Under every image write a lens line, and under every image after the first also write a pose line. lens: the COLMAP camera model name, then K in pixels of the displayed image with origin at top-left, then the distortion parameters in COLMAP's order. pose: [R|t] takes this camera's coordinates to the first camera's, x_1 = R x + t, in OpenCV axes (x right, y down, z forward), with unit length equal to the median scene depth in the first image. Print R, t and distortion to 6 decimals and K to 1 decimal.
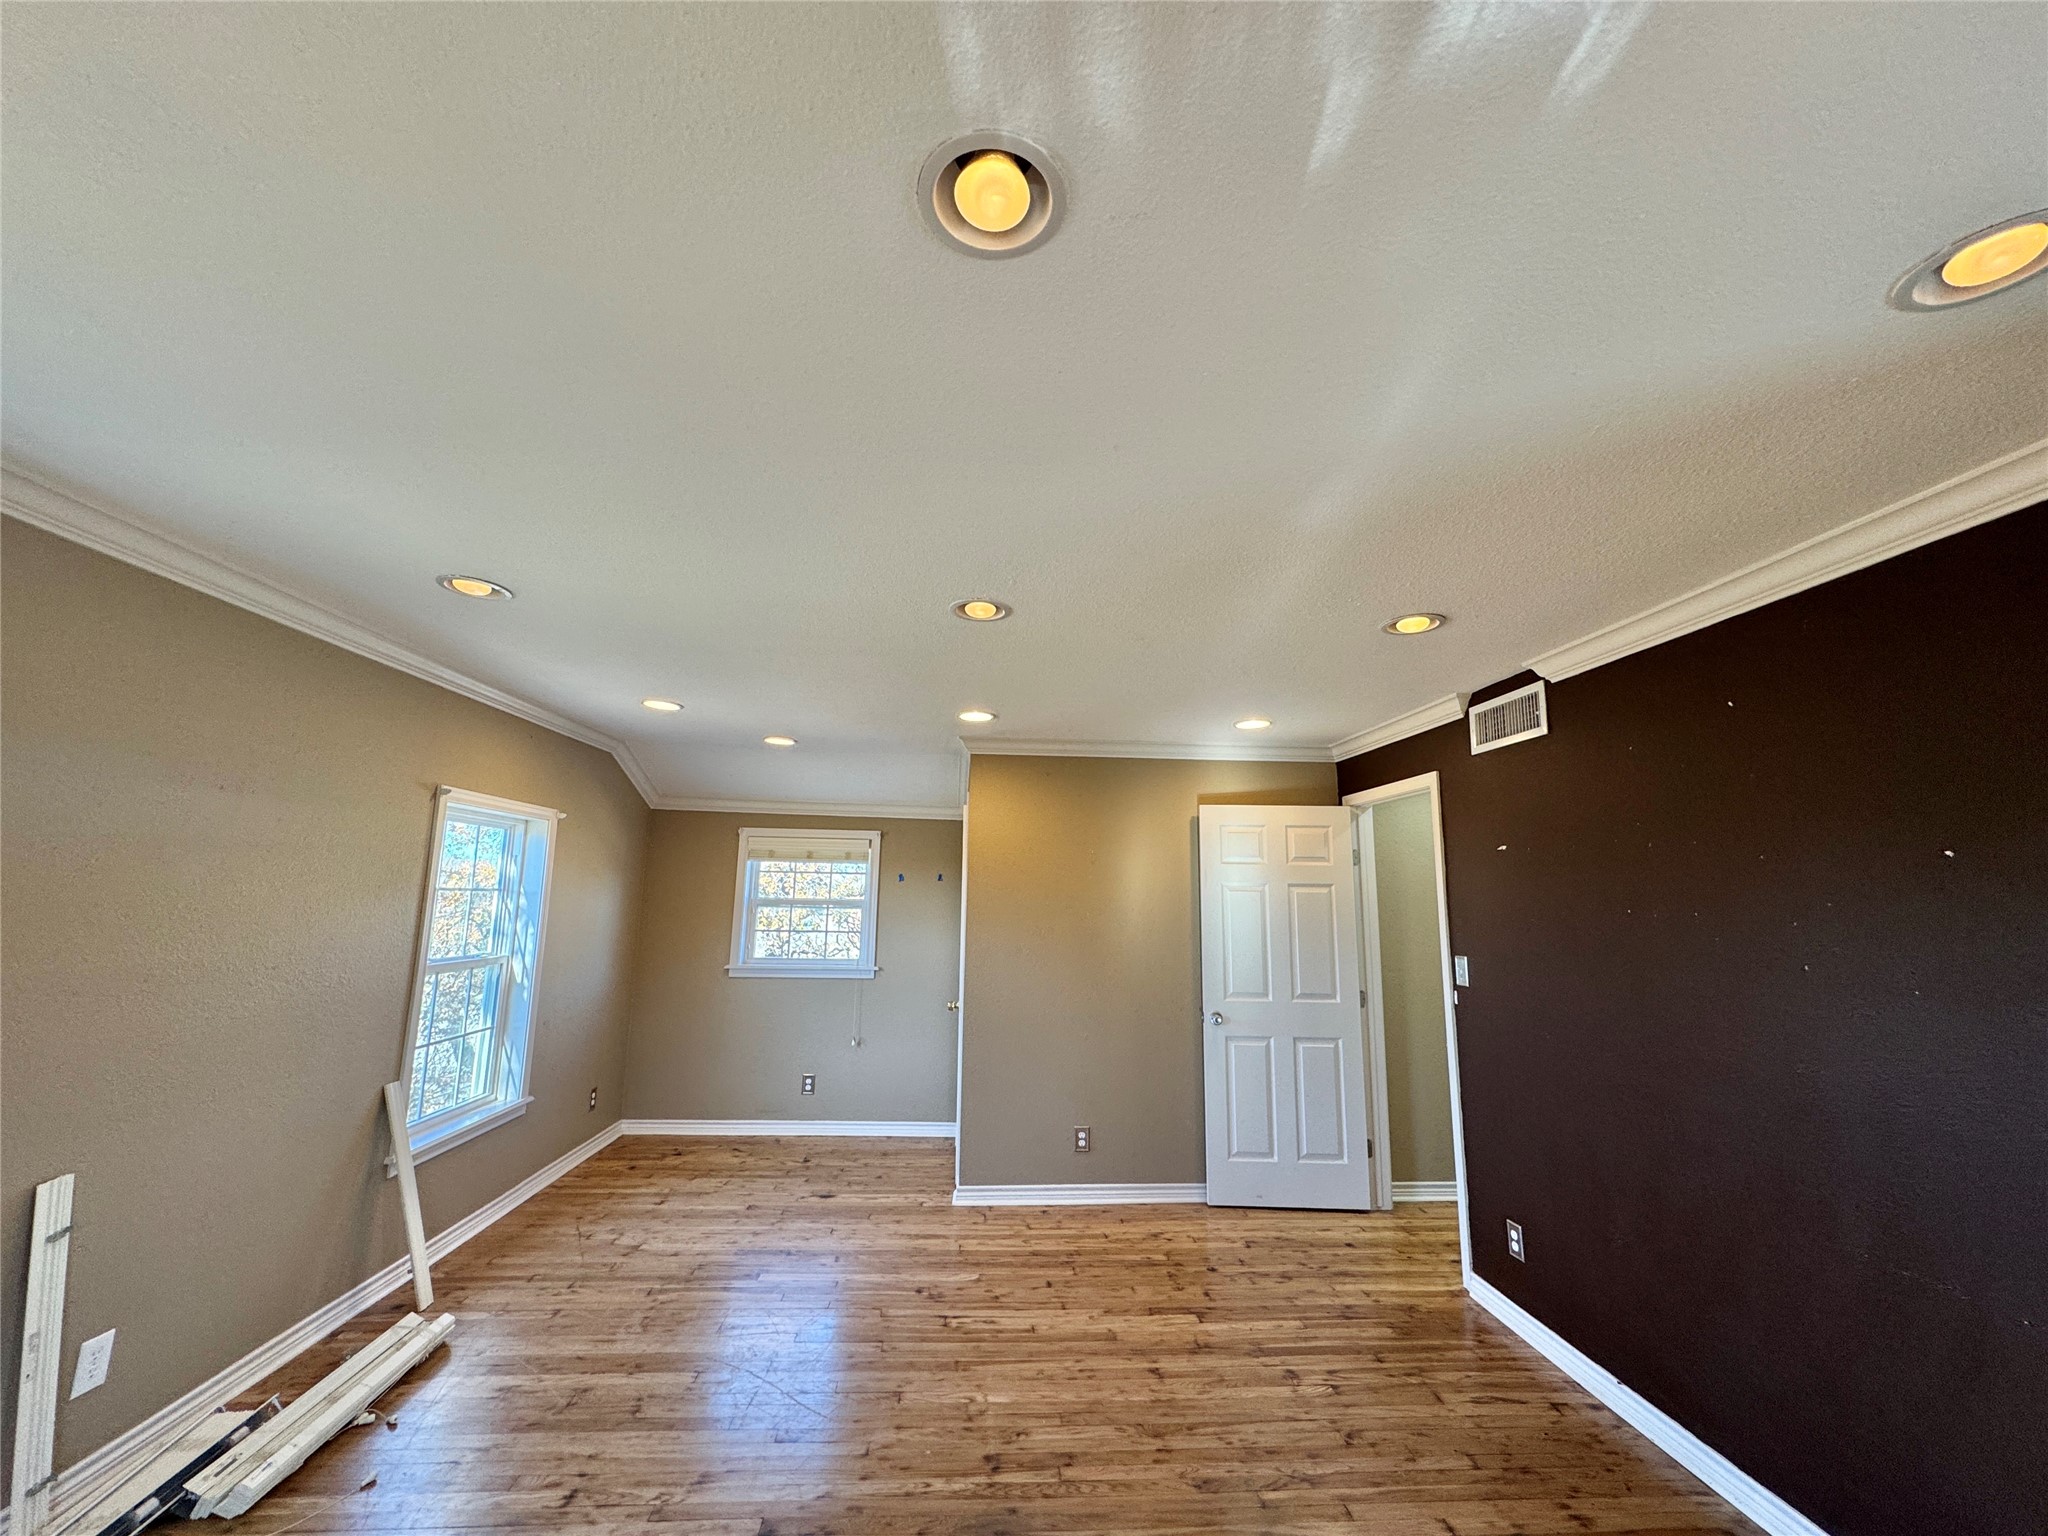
lens RADIAL K [[813.4, 0, 1025.9], [0, 813.4, 766.8], [0, 0, 1]] dist [-0.002364, -0.000092]
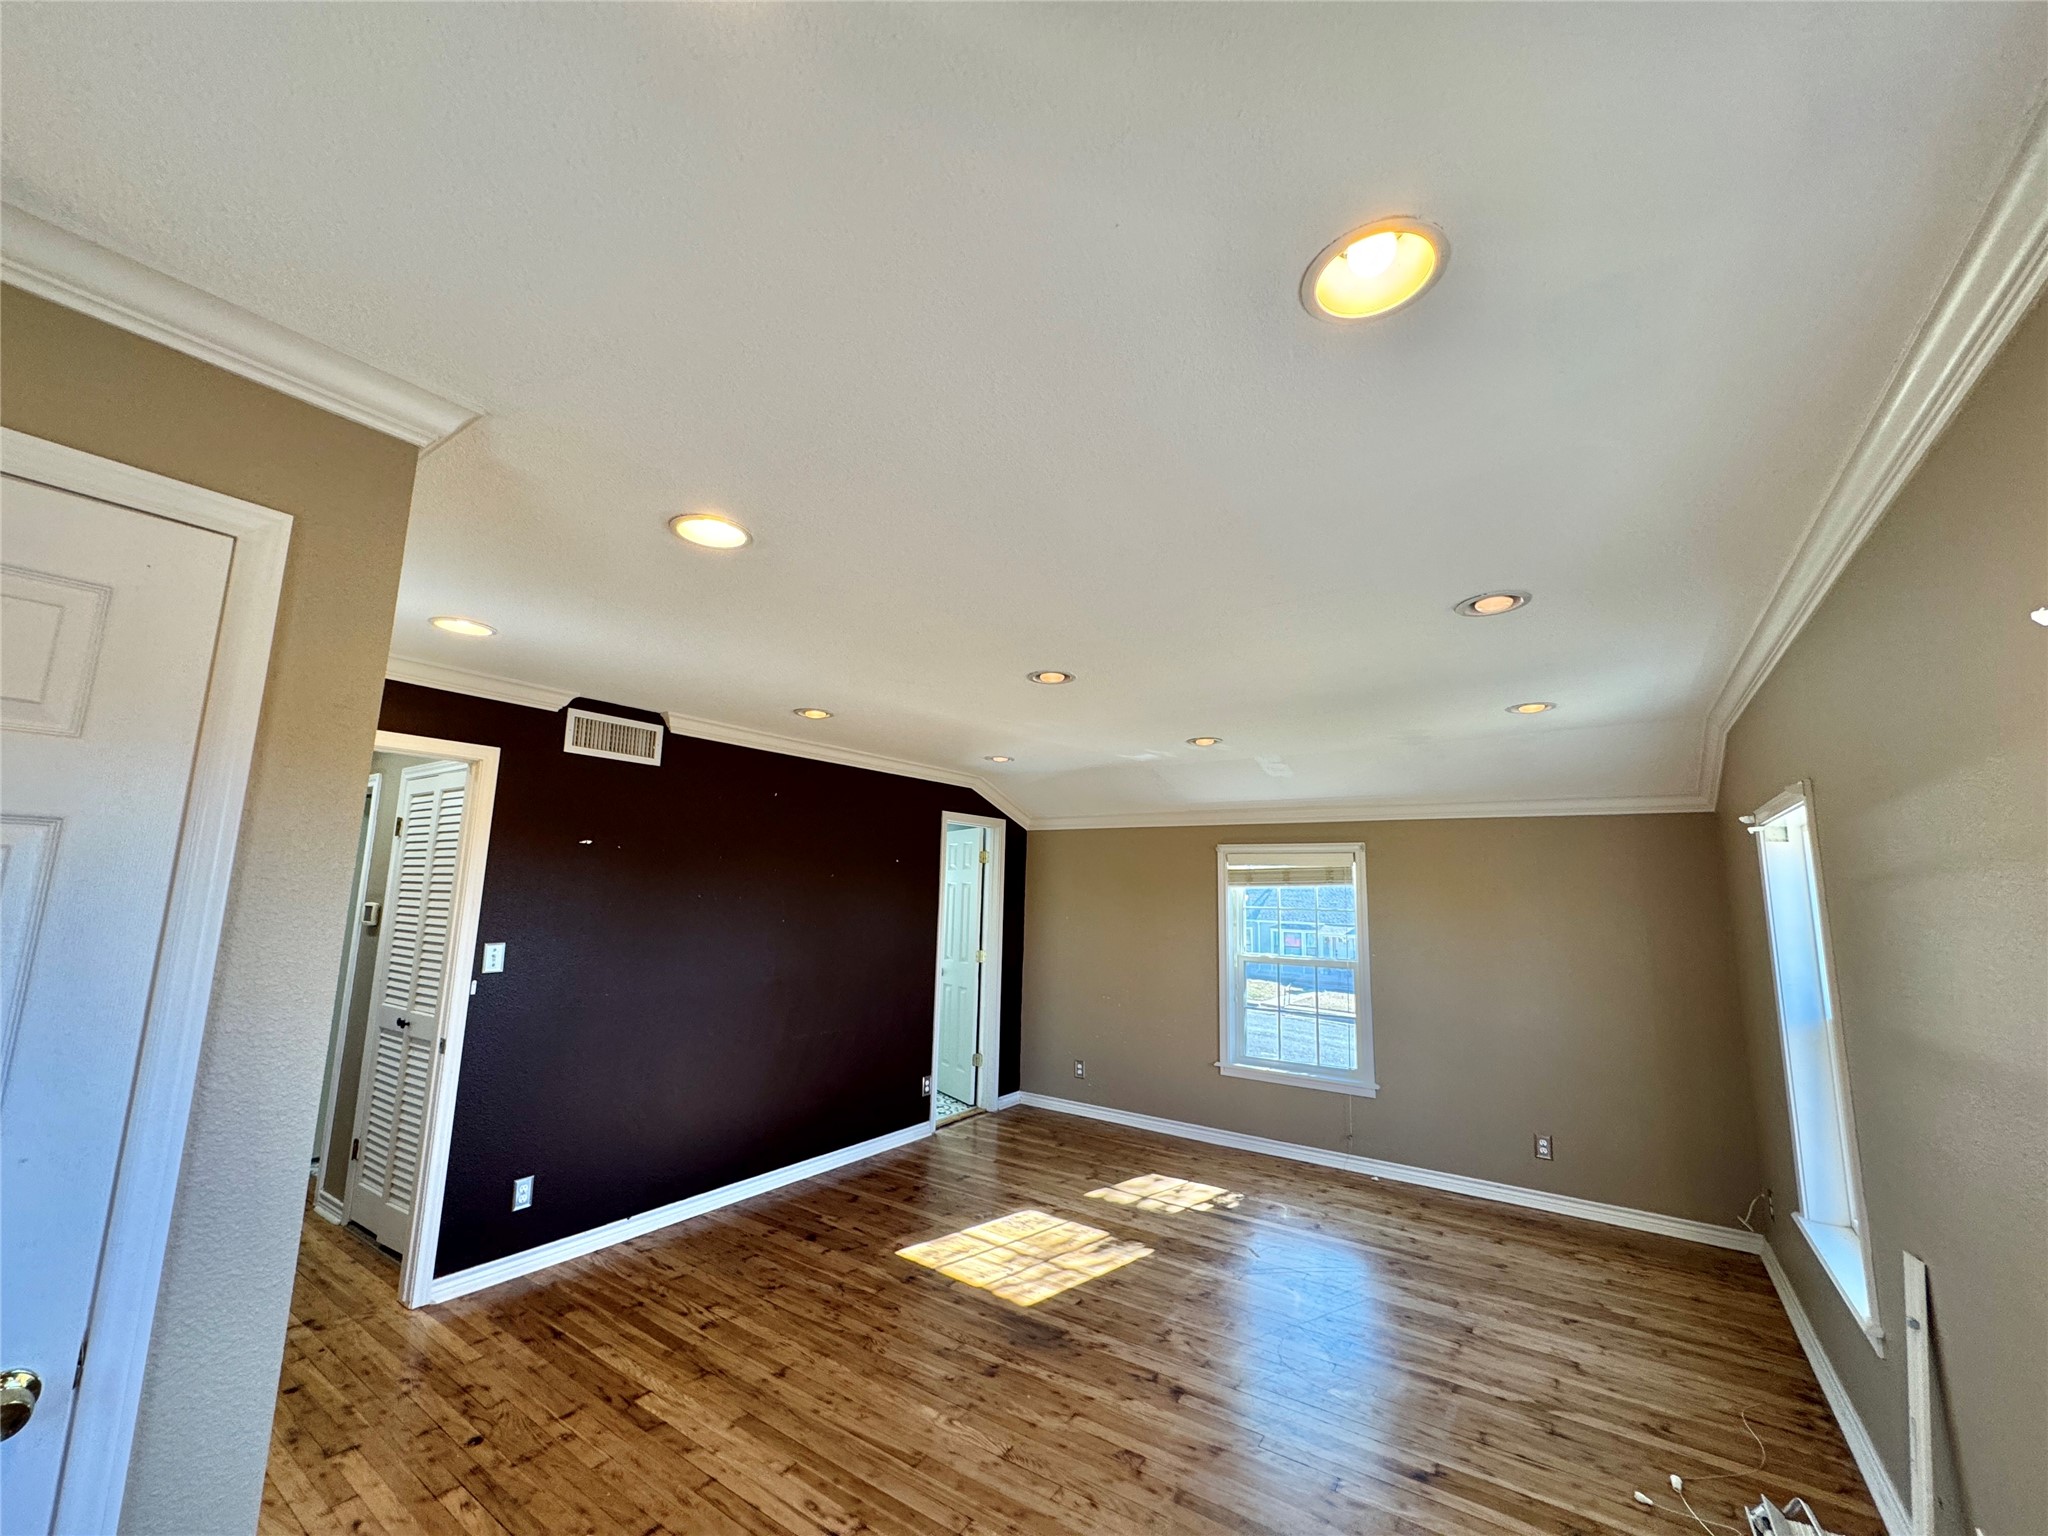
lens RADIAL K [[813.4, 0, 1025.9], [0, 813.4, 766.8], [0, 0, 1]] dist [-0.002364, -0.000092]
pose [[-0.778215, 0.064045, 0.624724, -0.706105], [-0.134004, 0.954940, -0.264826, 0.246786], [-0.613534, -0.289807, -0.734566, 1.676083]]
